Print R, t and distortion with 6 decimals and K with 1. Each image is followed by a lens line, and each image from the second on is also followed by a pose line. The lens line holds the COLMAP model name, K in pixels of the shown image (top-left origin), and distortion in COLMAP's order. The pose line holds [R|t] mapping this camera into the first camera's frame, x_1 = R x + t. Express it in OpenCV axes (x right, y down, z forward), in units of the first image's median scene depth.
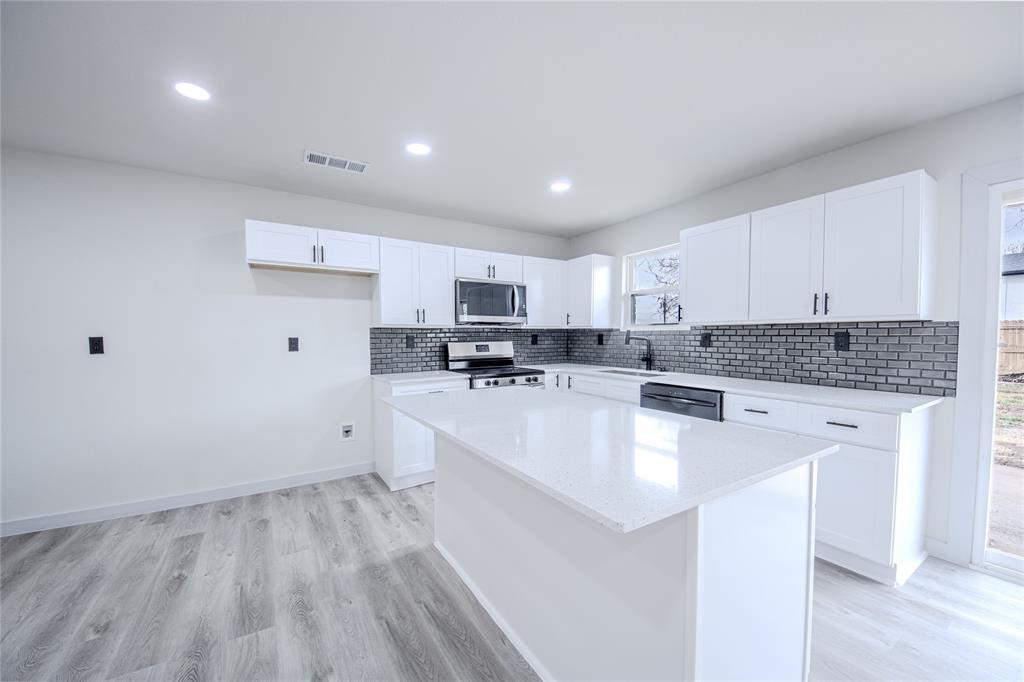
lens RADIAL K [[386.7, 0, 509.9], [0, 386.7, 348.1], [0, 0, 1]] dist [0.008472, -0.010838]
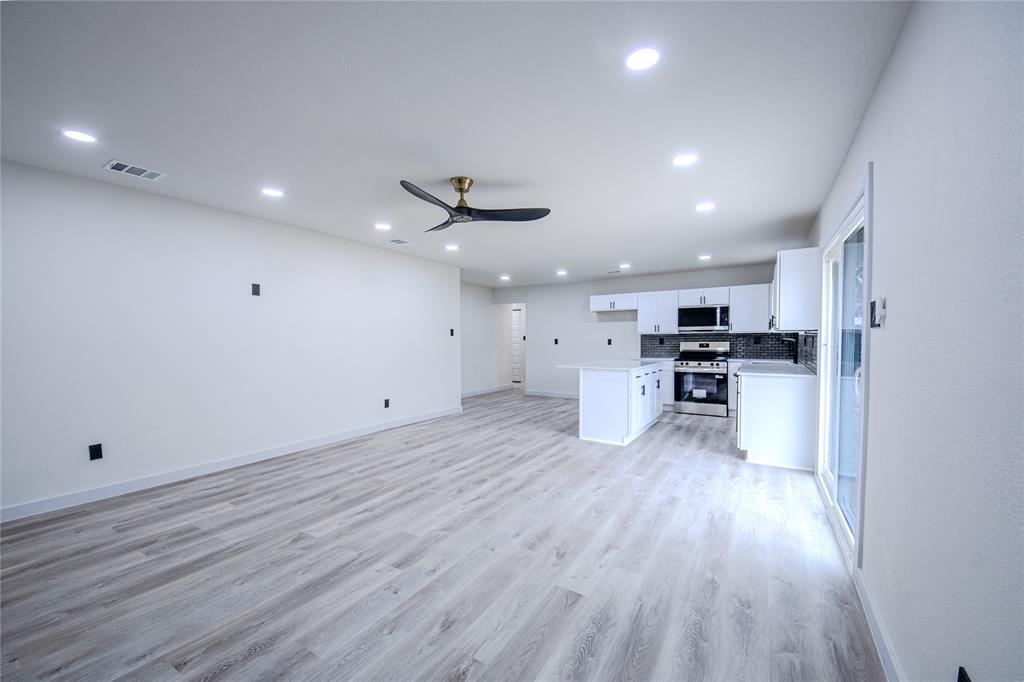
lens RADIAL K [[386.7, 0, 509.9], [0, 386.7, 348.1], [0, 0, 1]] dist [0.008472, -0.010838]
pose [[0.438996, 0.023819, -0.898173, 1.366707], [-0.024985, 0.999586, 0.014297, 0.011091], [0.898141, 0.016165, 0.439410, -0.630640]]
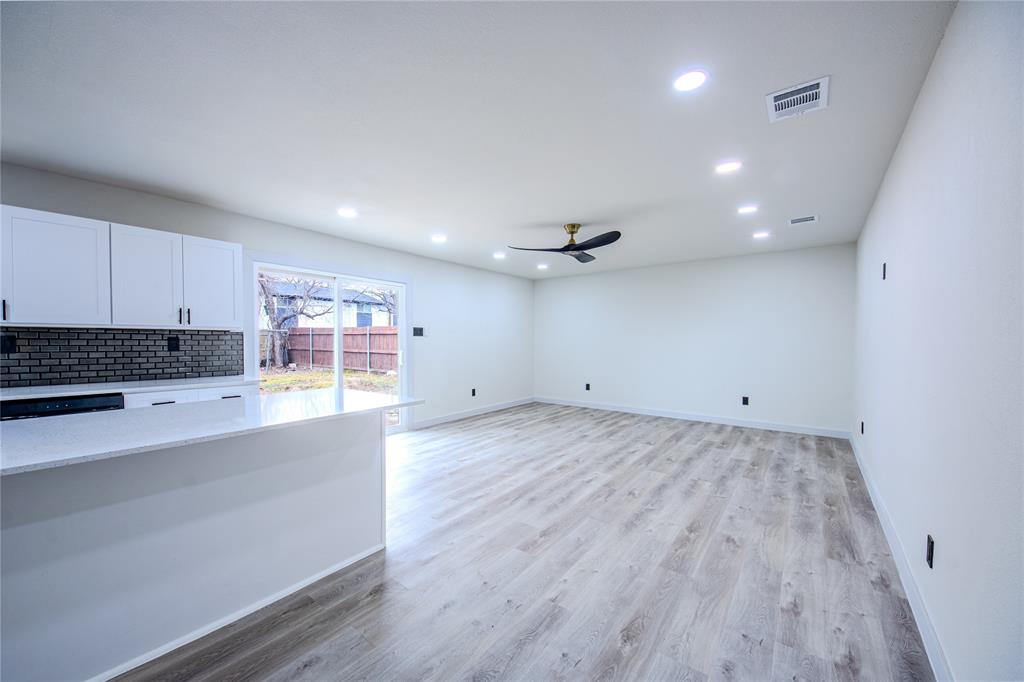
lens RADIAL K [[389.1, 0, 511.7], [0, 389.1, 348.2], [0, 0, 1]] dist [0.026874, -0.027172]
pose [[-0.357328, -0.016320, 0.933836, -0.648247], [0.027201, 0.999241, 0.027871, -0.007156], [-0.933583, 0.035360, -0.356613, 0.319198]]
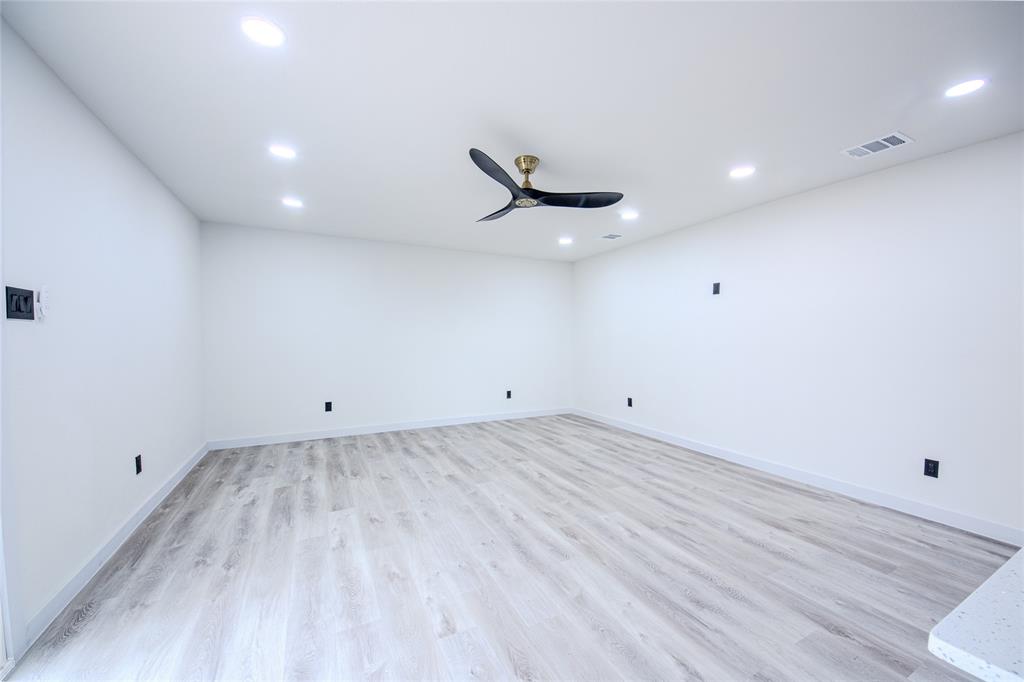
lens RADIAL K [[389.1, 0, 511.7], [0, 389.1, 348.2], [0, 0, 1]] dist [0.026874, -0.027172]
pose [[-0.996412, -0.006527, 0.084385, 0.445753], [-0.001487, 0.998218, 0.059656, -0.015257], [-0.084624, 0.059317, -0.994646, 0.516795]]
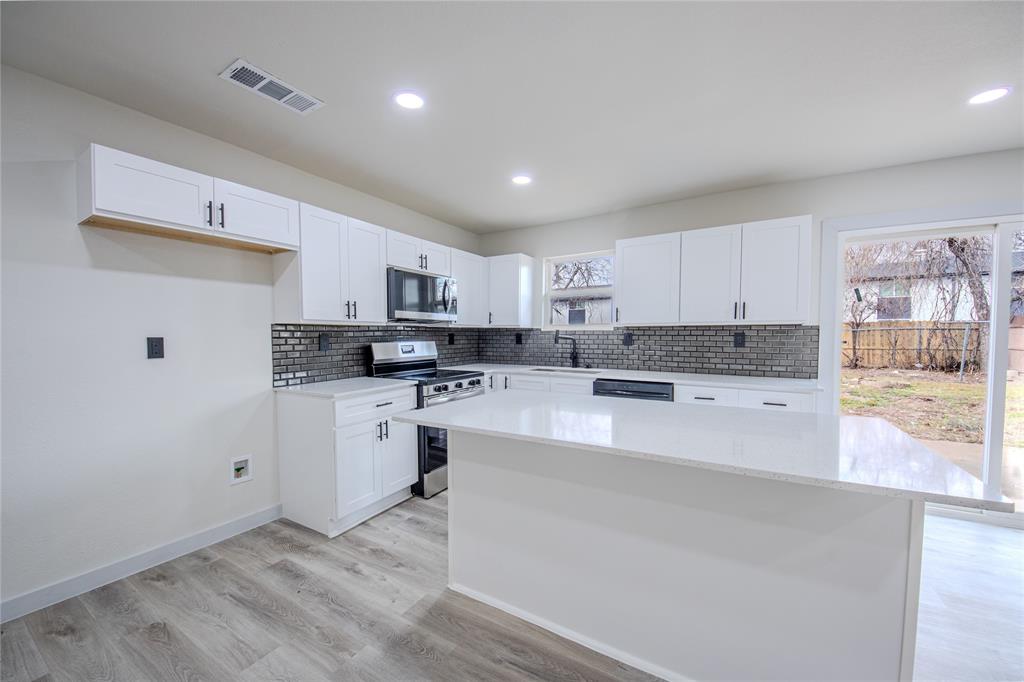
lens RADIAL K [[389.1, 0, 511.7], [0, 389.1, 348.2], [0, 0, 1]] dist [0.026874, -0.027172]
pose [[0.891294, -0.013596, 0.453223, -0.330875], [0.012367, 0.999907, 0.005676, -0.005411], [-0.453258, 0.000546, 0.891379, 0.144446]]
